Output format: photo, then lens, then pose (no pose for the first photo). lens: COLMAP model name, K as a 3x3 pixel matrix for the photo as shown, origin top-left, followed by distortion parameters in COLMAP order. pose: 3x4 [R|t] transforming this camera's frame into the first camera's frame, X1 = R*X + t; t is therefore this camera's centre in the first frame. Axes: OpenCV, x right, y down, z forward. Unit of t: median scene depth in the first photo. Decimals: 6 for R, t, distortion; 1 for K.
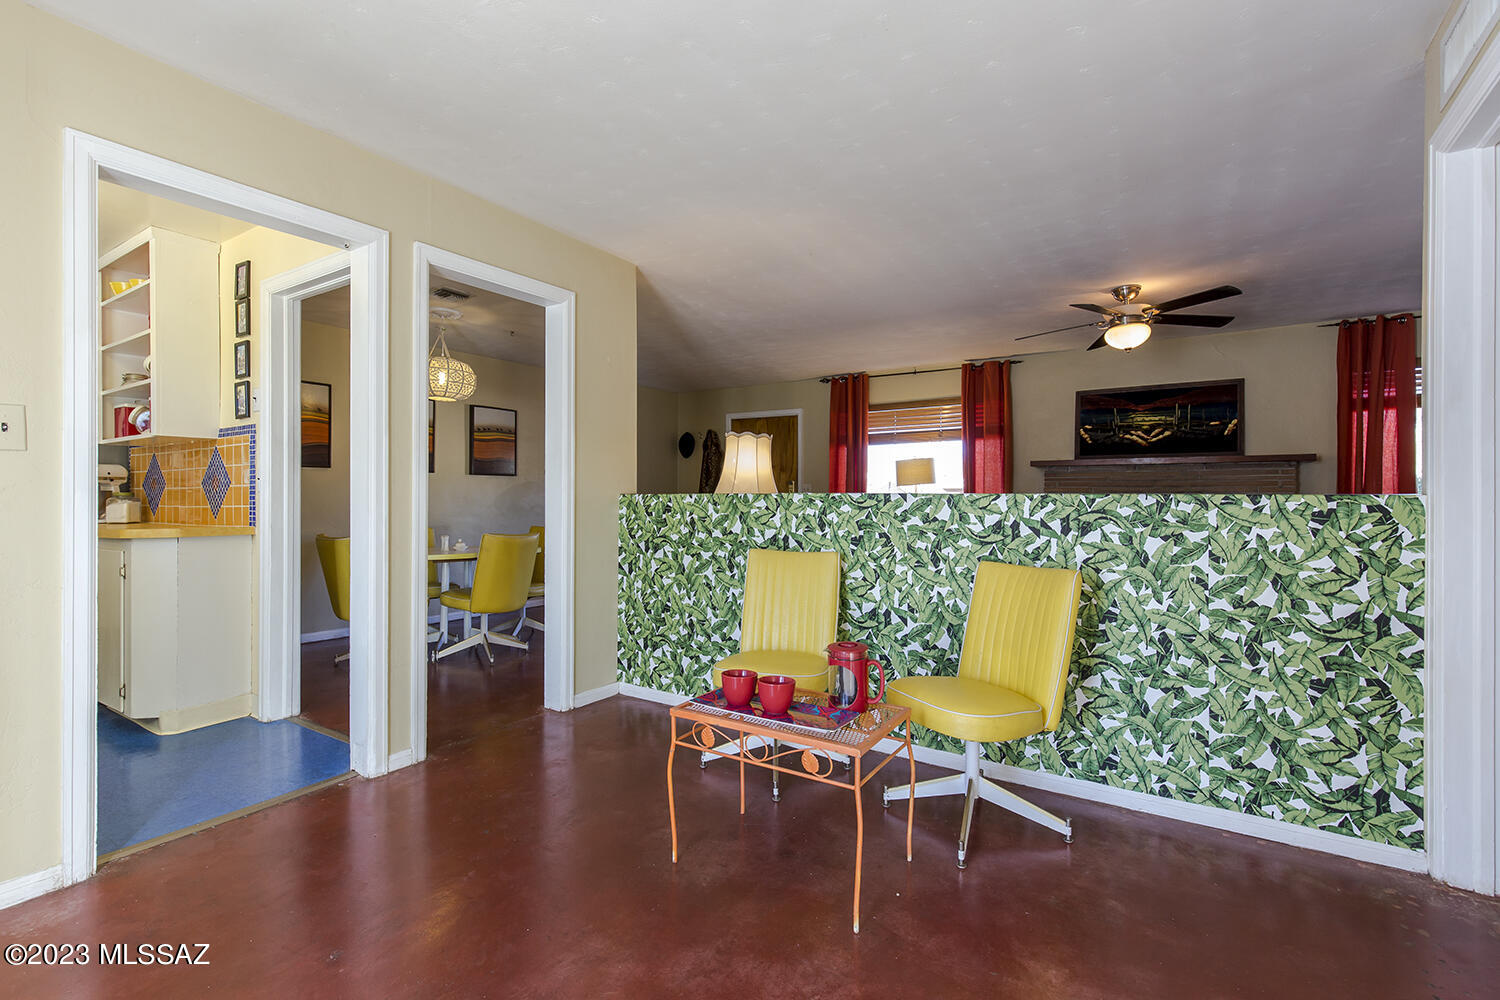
lens RADIAL K [[682.2, 0, 755.7], [0, 682.2, 499.6], [0, 0, 1]] dist [0.007895, -0.001378]
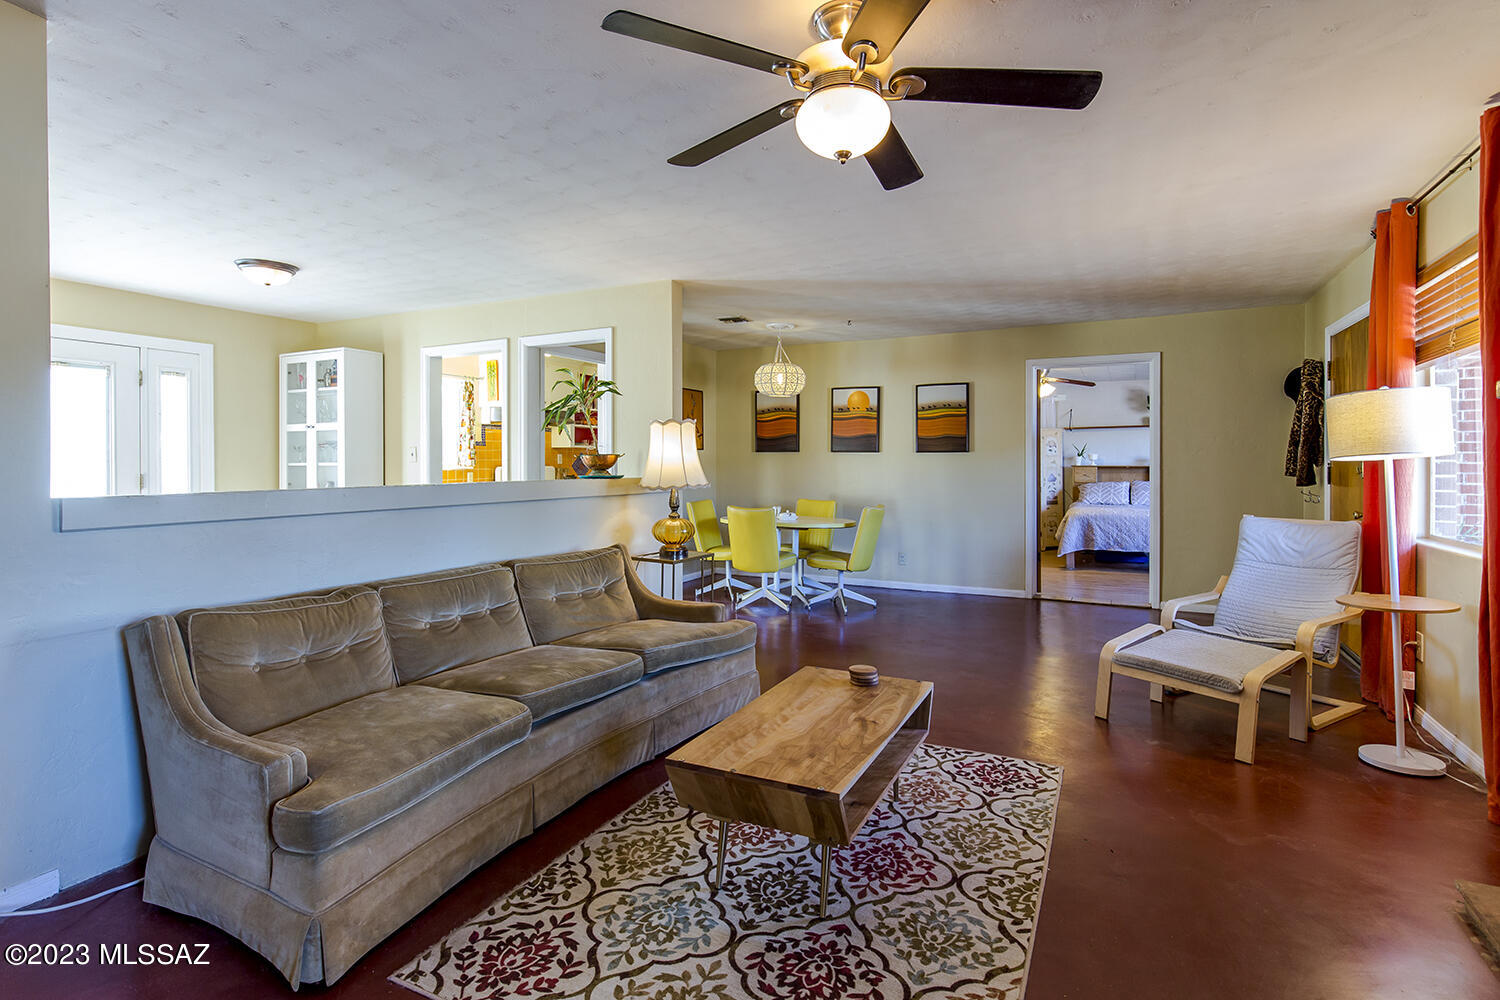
lens RADIAL K [[762.8, 0, 735.8], [0, 762.8, 462.6], [0, 0, 1]] dist [0.002374, 0.000385]
pose [[0.097476, -0.002588, -0.995235, 0.724902], [0.001059, 0.999996, -0.002497, -0.020009], [0.995237, -0.000810, 0.097478, 0.635119]]
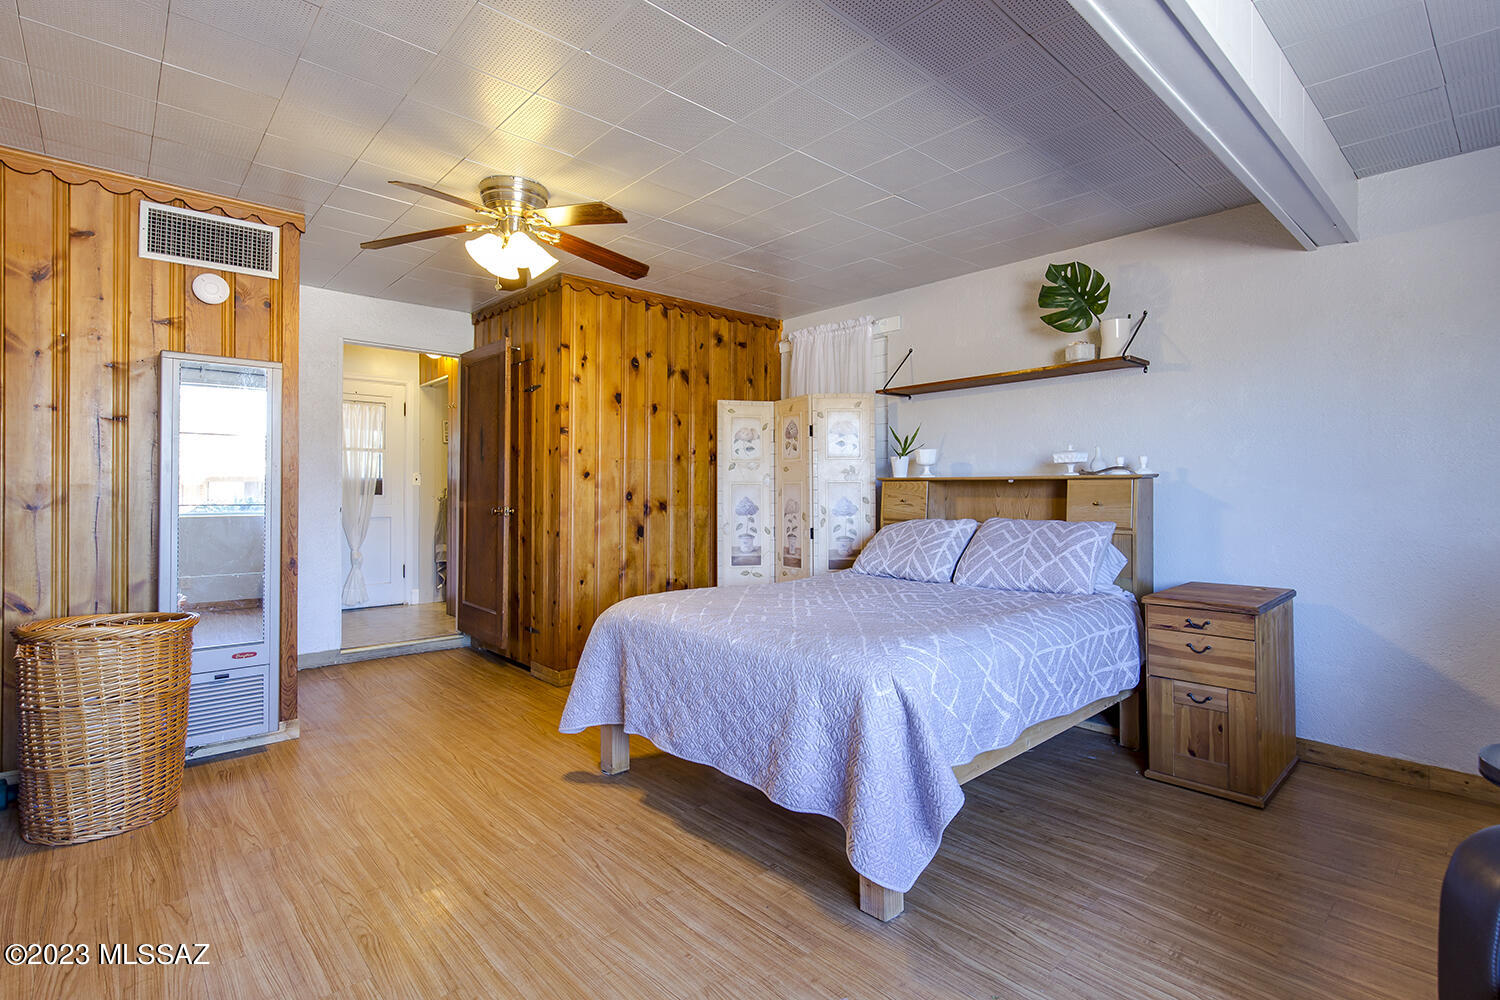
lens RADIAL K [[717.1, 0, 742.3], [0, 717.1, 490.0], [0, 0, 1]] dist [0.004740, -0.001333]
pose [[-0.259895, -0.006210, -0.965617, -0.283336], [-0.006965, 0.999965, -0.004556, -0.000968], [0.965612, 0.005541, -0.259929, 1.665448]]
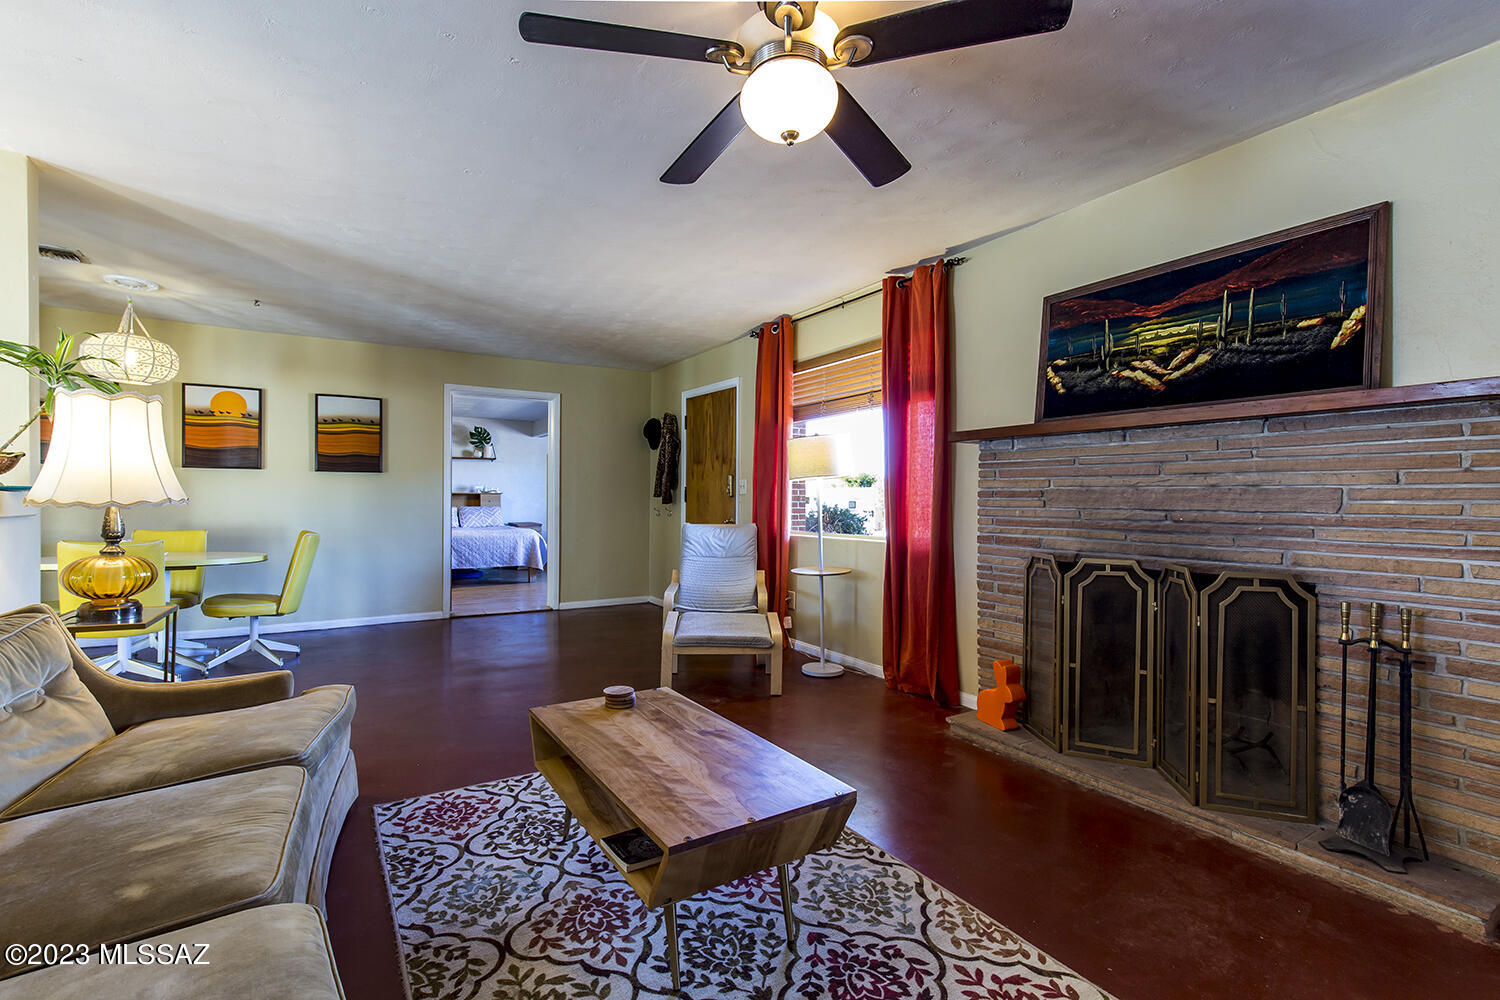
lens RADIAL K [[682.2, 0, 756.7], [0, 682.2, 496.4], [0, 0, 1]] dist [0.007895, -0.001378]
pose [[0.907877, 0.001029, -0.419235, 0.499515], [-0.003114, 0.999986, -0.004288, -0.002398], [0.419225, 0.005198, 0.907868, 0.442793]]
